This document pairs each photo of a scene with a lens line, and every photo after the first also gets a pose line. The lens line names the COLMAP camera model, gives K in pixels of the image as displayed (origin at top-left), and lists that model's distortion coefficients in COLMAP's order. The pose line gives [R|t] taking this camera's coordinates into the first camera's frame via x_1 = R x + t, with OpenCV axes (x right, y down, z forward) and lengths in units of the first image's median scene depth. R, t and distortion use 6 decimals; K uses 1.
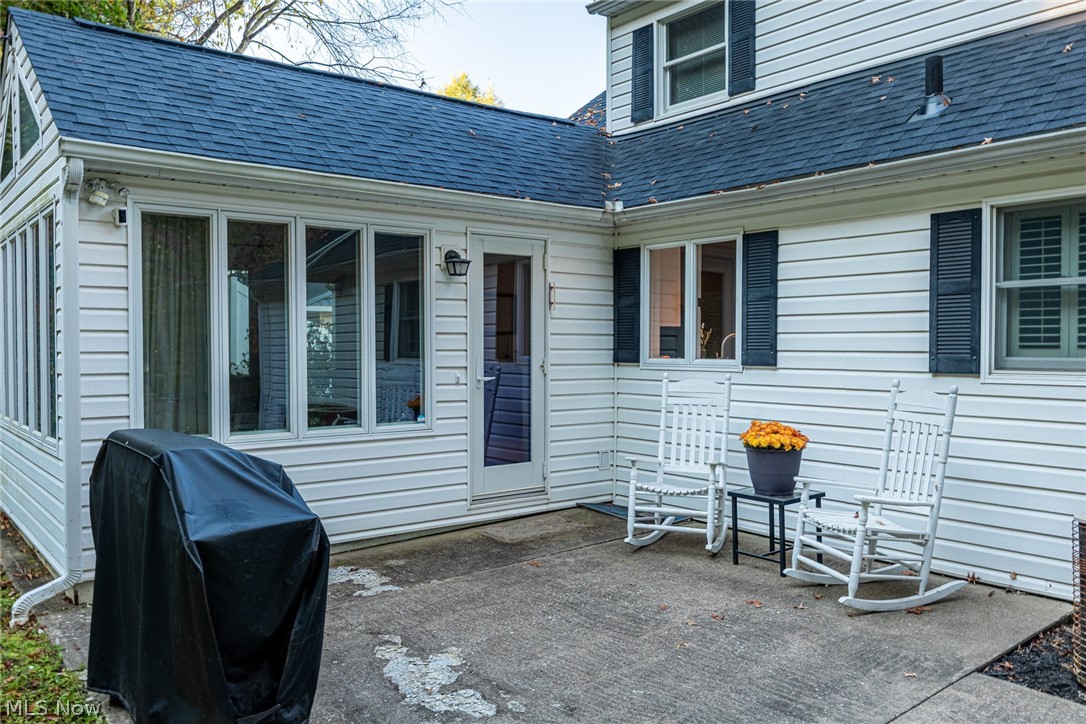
lens RADIAL K [[864.1, 0, 545.7], [0, 864.1, 363.7], [0, 0, 1]] dist [-0.001298, 0.009725]
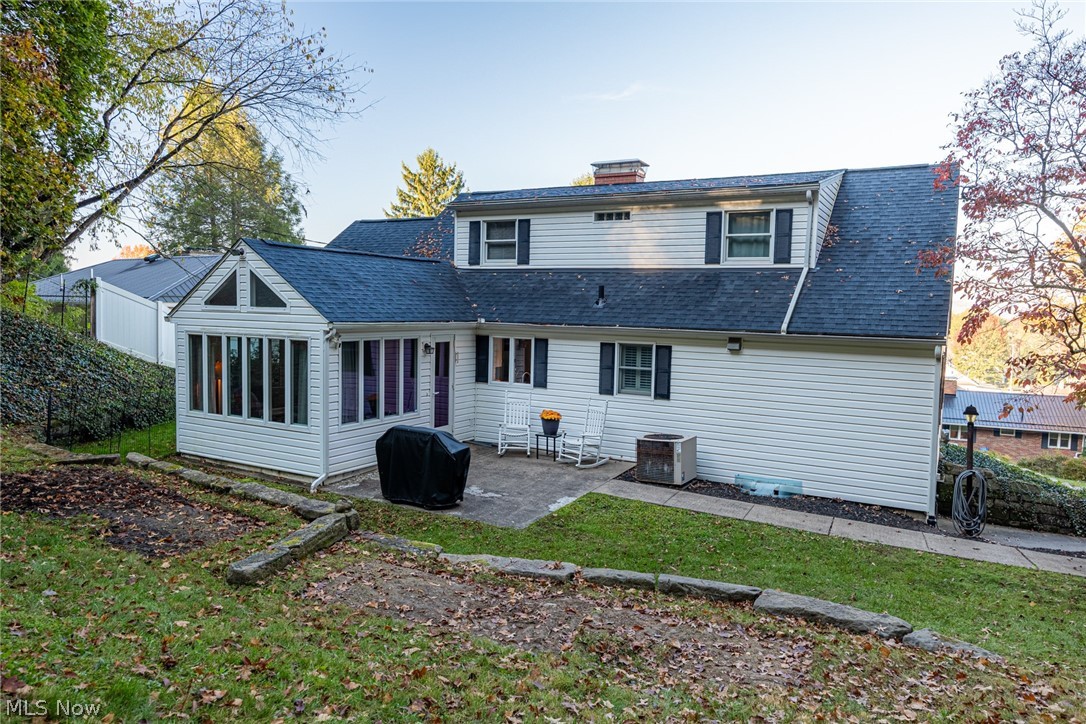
lens RADIAL K [[736.3, 0, 542.0], [0, 736.3, 361.1], [0, 0, 1]] dist [0.000984, 0.000015]
pose [[0.926052, -0.007062, 0.377330, -0.631538], [-0.015349, 0.998293, 0.056352, -0.214295], [-0.377084, -0.057977, 0.924363, -1.157350]]
